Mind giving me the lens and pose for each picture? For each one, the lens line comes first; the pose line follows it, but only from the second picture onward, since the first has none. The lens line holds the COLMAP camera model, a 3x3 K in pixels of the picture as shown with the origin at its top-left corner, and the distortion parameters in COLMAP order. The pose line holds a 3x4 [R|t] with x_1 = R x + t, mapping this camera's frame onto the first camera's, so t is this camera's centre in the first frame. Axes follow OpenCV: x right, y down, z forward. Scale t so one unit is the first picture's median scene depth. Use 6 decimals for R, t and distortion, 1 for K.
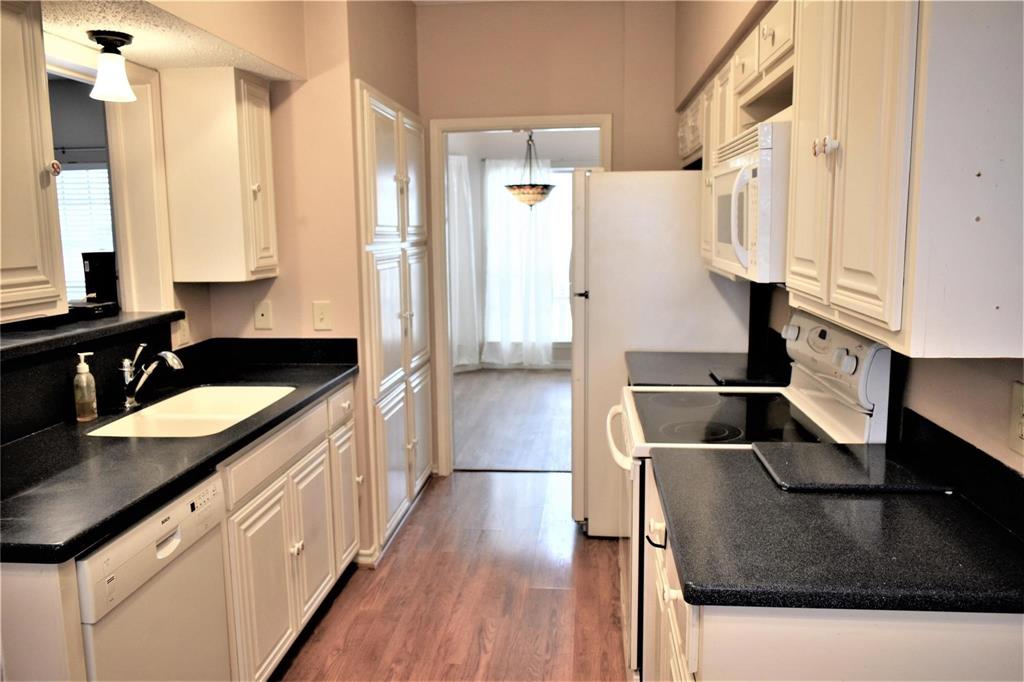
lens RADIAL K [[785.8, 0, 516.3], [0, 785.8, 340.4], [0, 0, 1]] dist [-0.025365, 0.014586]
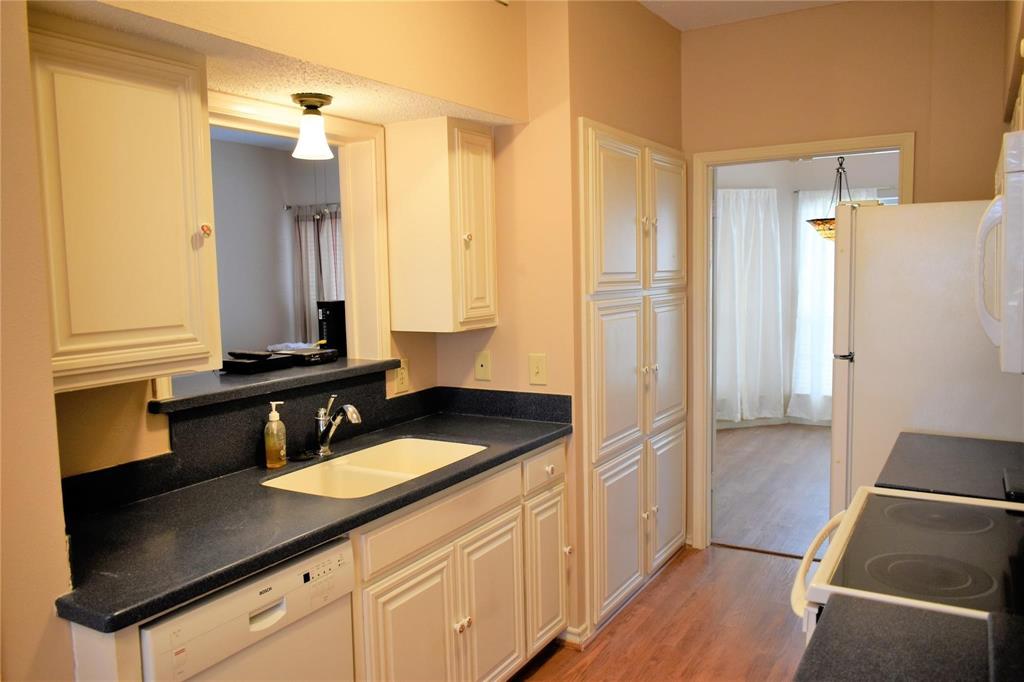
lens RADIAL K [[785.8, 0, 516.3], [0, 785.8, 340.4], [0, 0, 1]] dist [-0.025365, 0.014586]
pose [[0.903954, 0.032641, -0.426382, 0.138726], [-0.050658, 0.998235, -0.030981, -0.038339], [0.424618, 0.049606, 0.904012, 0.146364]]
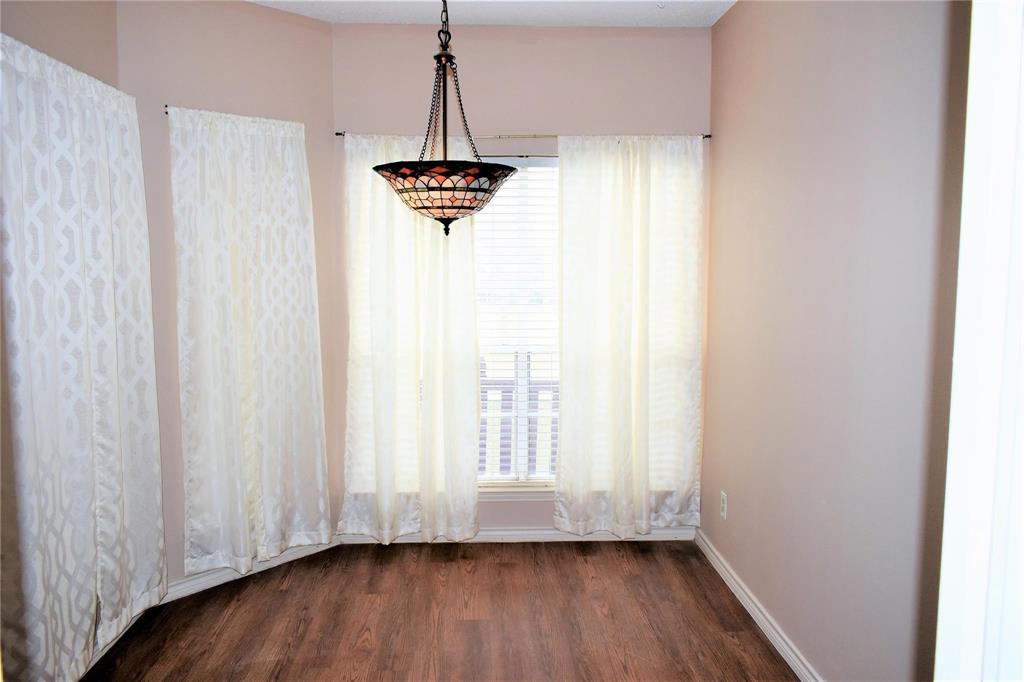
lens RADIAL K [[785.8, 0, 516.3], [0, 785.8, 340.4], [0, 0, 1]] dist [-0.025365, 0.014586]
pose [[0.990728, 0.000357, 0.135861, 0.000694], [0.005952, 0.998923, -0.046026, -0.193422], [-0.135731, 0.046408, 0.989658, 1.249132]]
